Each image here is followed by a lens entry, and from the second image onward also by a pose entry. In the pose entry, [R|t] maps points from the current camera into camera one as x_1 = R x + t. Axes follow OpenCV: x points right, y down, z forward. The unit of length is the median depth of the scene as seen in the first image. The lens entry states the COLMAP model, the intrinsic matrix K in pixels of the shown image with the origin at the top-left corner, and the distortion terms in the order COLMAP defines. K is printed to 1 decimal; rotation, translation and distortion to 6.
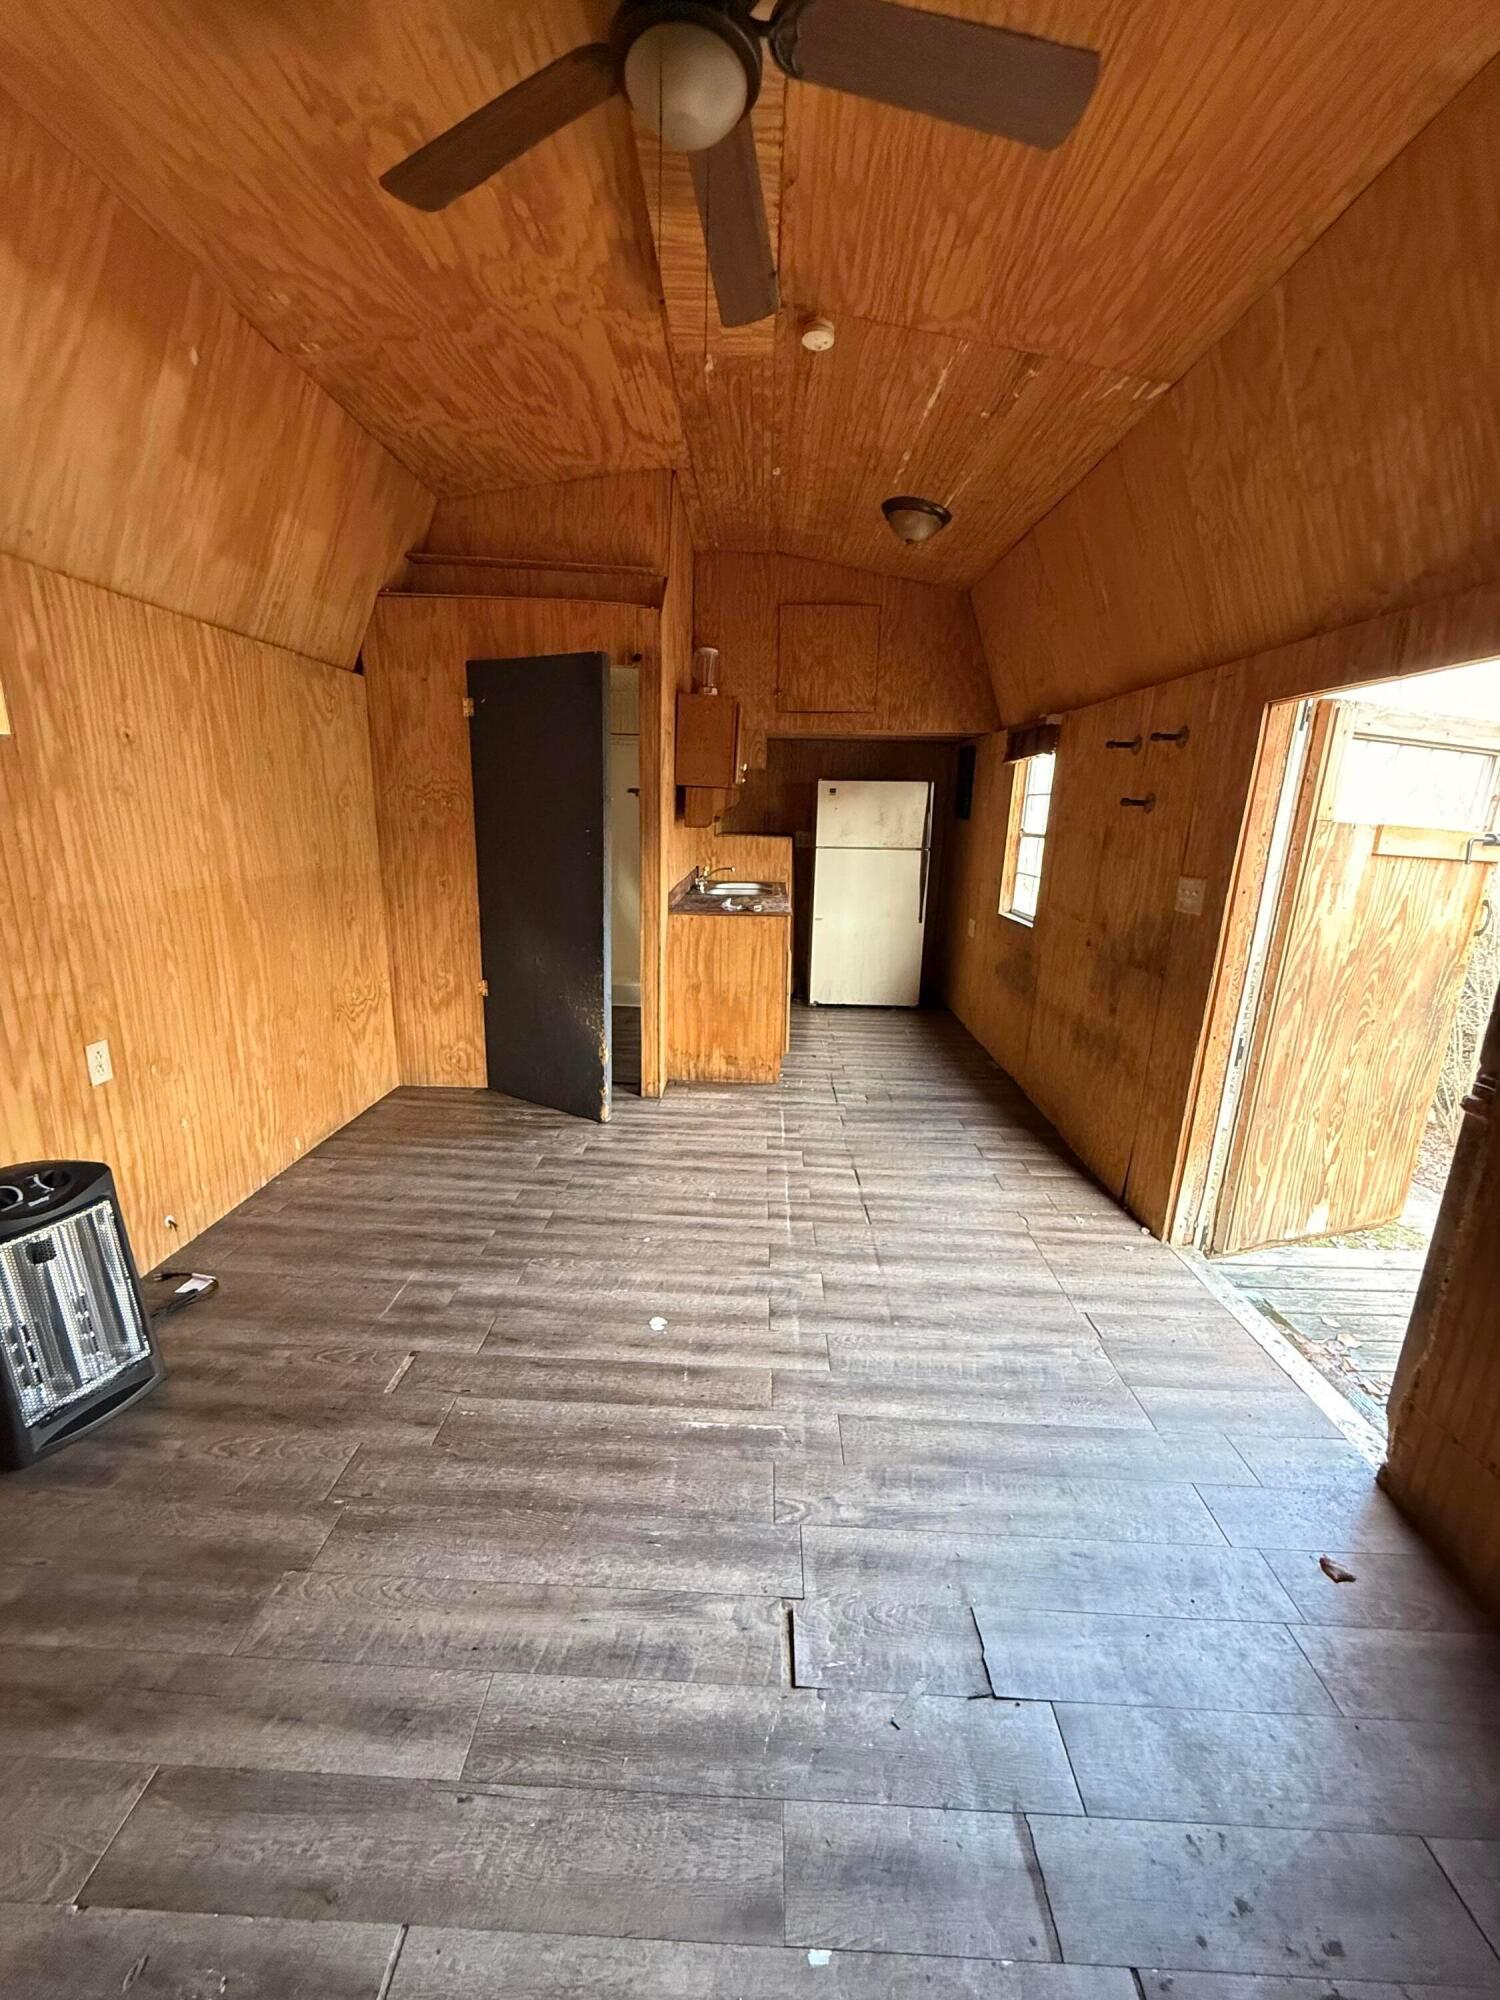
lens RADIAL K [[795.2, 0, 738.2], [0, 795.2, 991.4], [0, 0, 1]] dist [-0.003968, -0.000191]
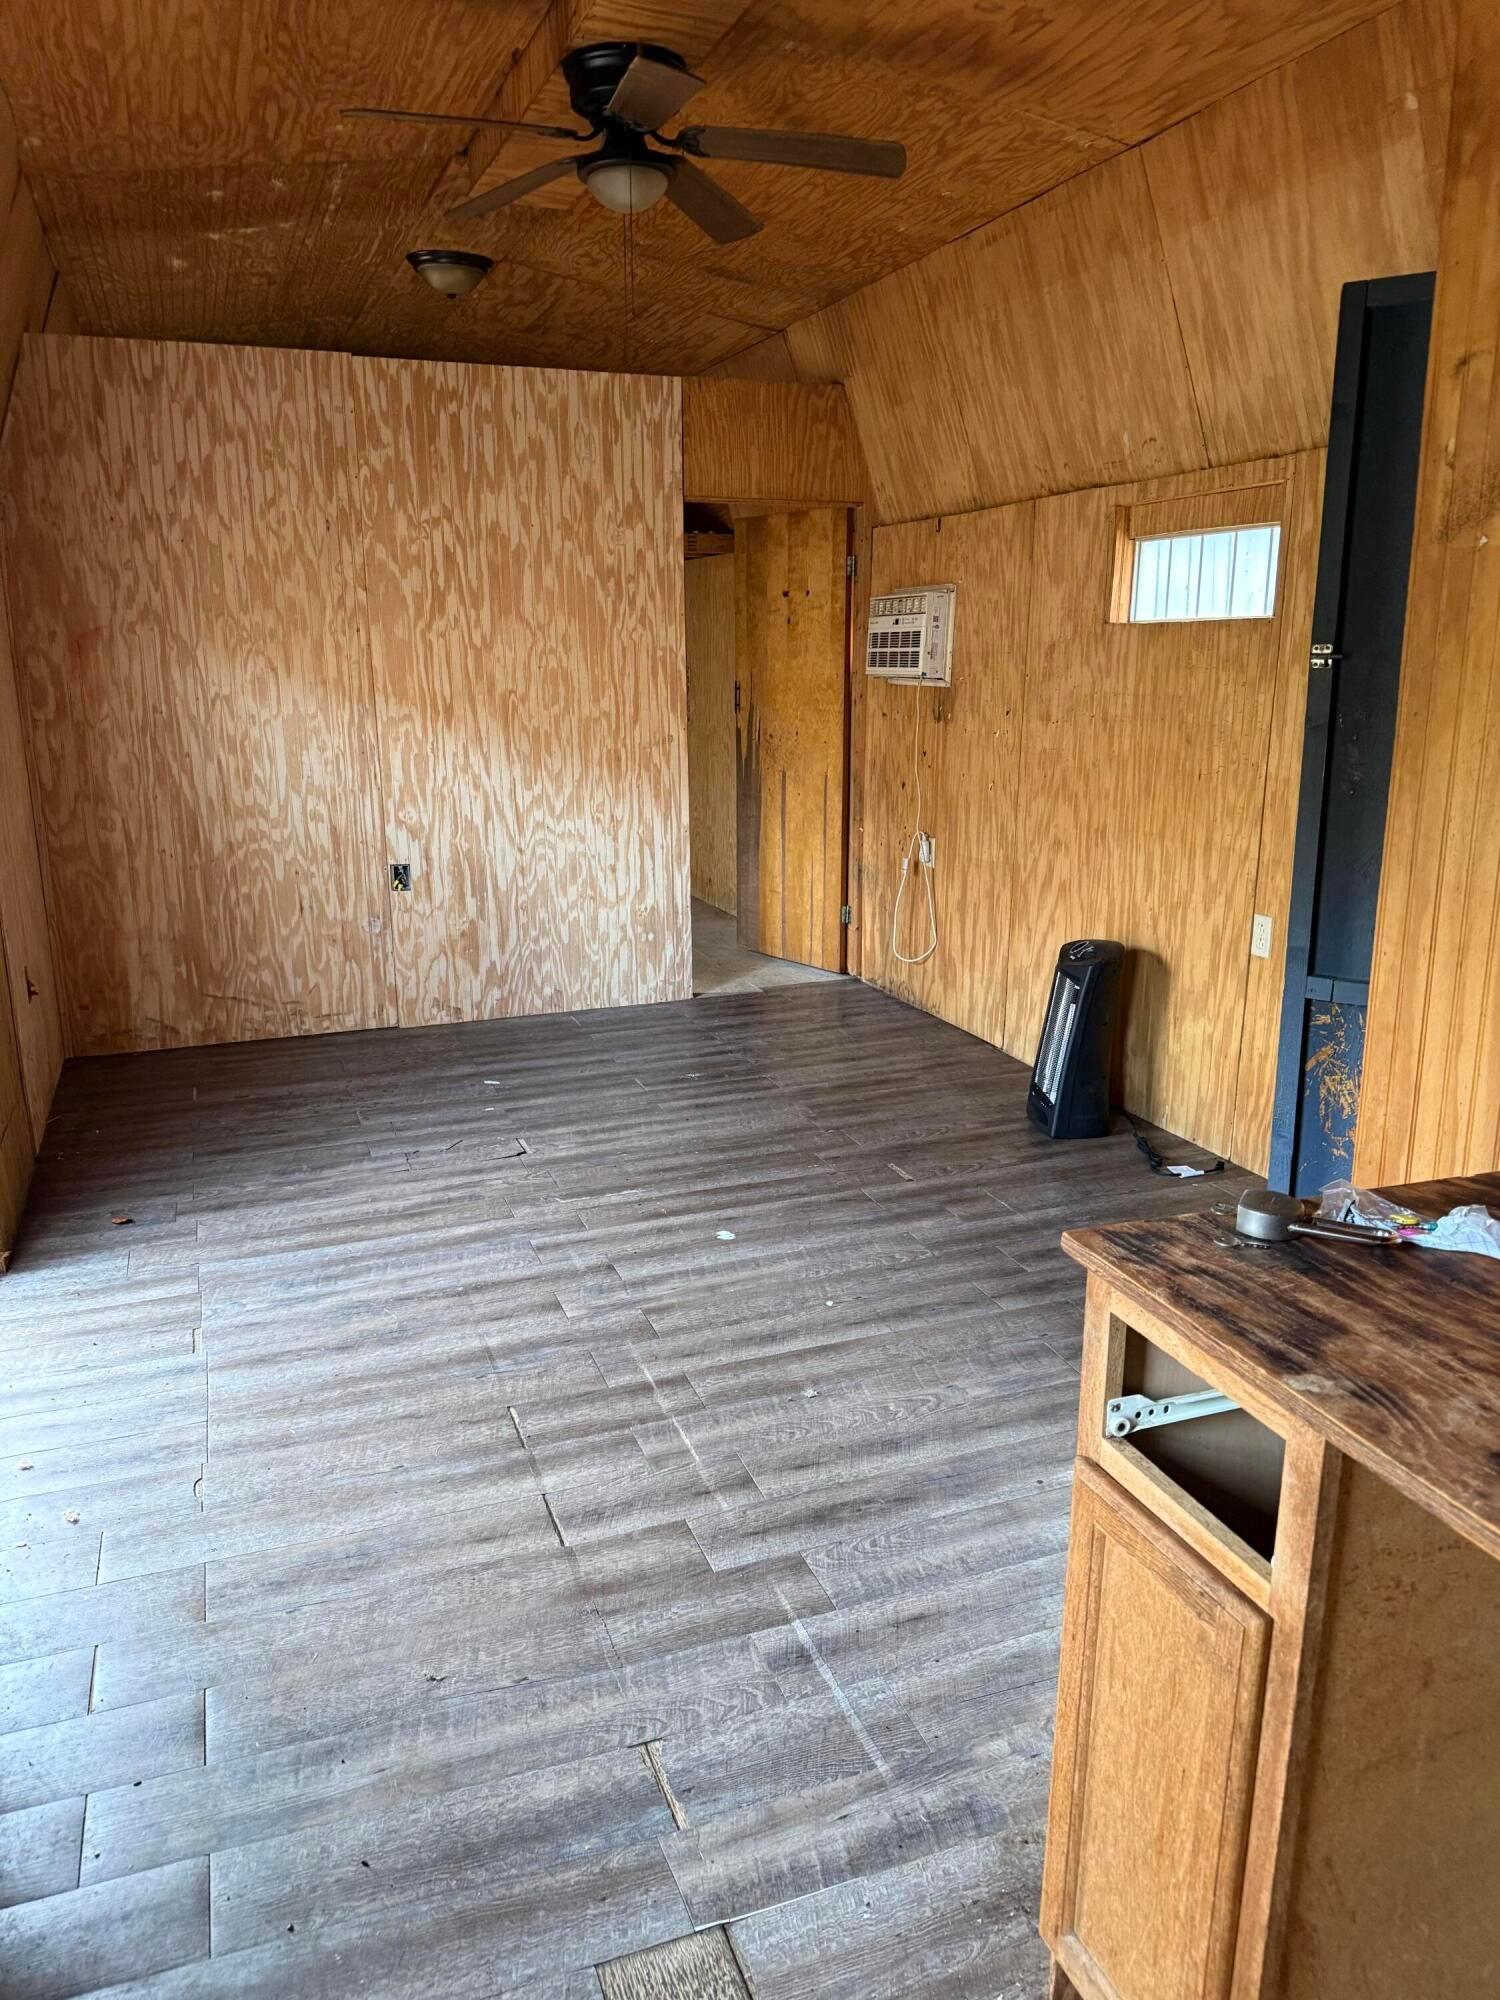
lens RADIAL K [[1394.4, 0, 742.4], [0, 1394.4, 1011.3], [0, 0, 1]] dist [0.025000, -0.009803]
pose [[-0.924844, 0.055939, -0.376210, 0.429395], [-0.120332, 0.895284, 0.428937, -0.456802], [0.360809, 0.441970, -0.821267, 2.035162]]
